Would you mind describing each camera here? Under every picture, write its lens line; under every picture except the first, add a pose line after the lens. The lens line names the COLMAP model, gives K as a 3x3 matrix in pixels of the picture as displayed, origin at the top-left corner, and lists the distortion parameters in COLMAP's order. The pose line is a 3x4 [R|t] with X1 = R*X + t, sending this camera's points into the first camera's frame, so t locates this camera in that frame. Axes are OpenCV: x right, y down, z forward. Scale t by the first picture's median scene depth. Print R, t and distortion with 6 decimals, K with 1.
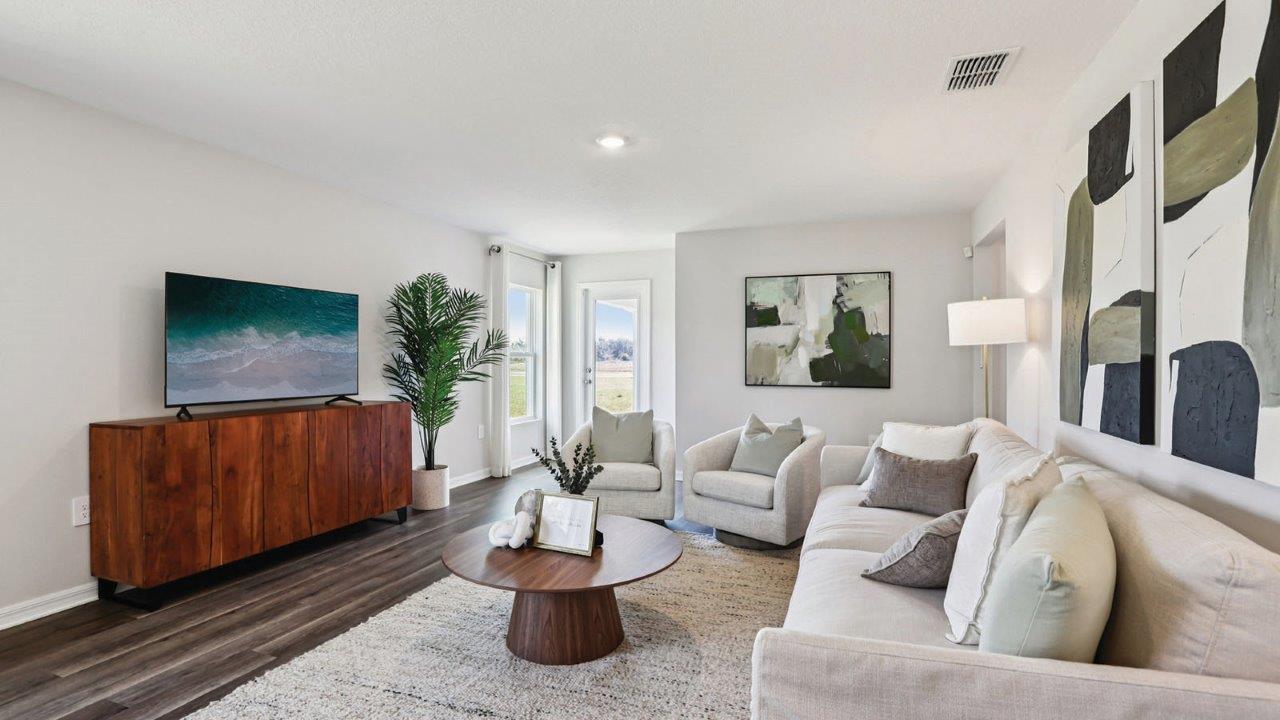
lens RADIAL K [[595.0, 0, 637.6], [0, 595.0, 356.6], [0, 0, 1]] dist [-0.003677, 0.000265]
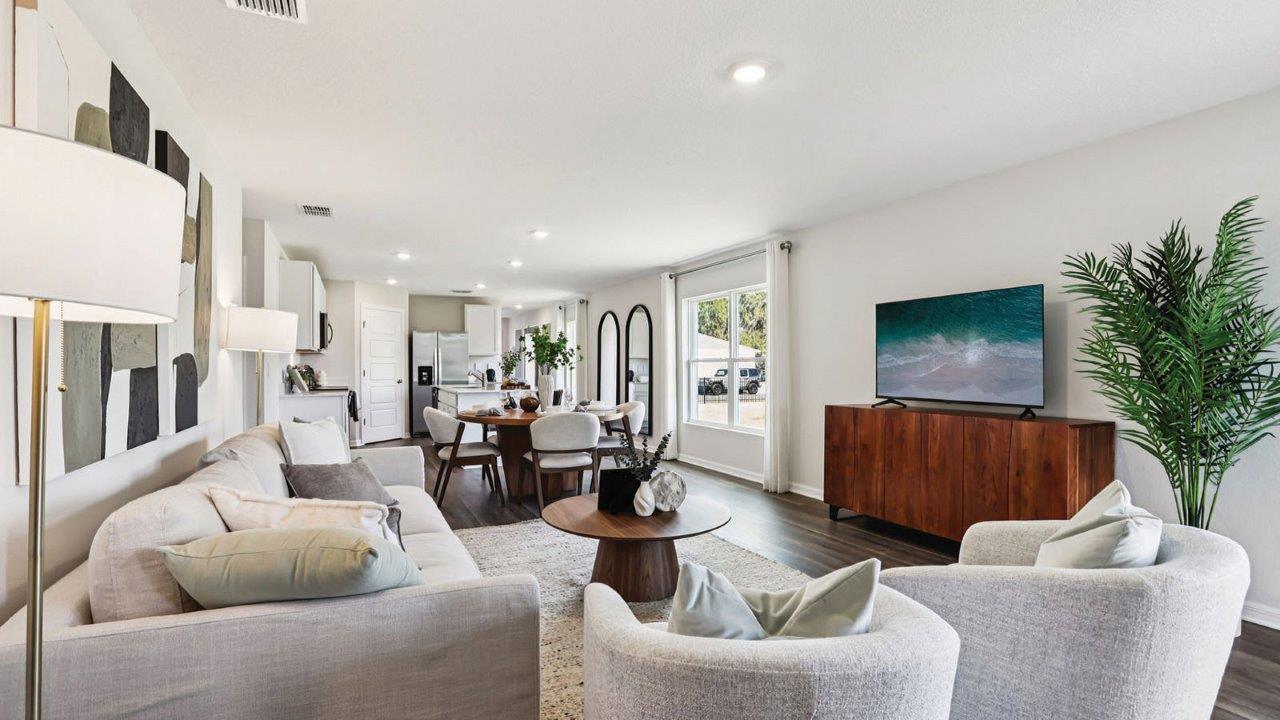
lens RADIAL K [[595.0, 0, 637.6], [0, 595.0, 356.6], [0, 0, 1]] dist [-0.003677, 0.000265]
pose [[-0.688896, -0.011007, -0.724777, 0.666481], [0.004659, 0.999797, -0.019612, 0.010764], [0.724845, -0.016888, -0.688705, 1.585660]]
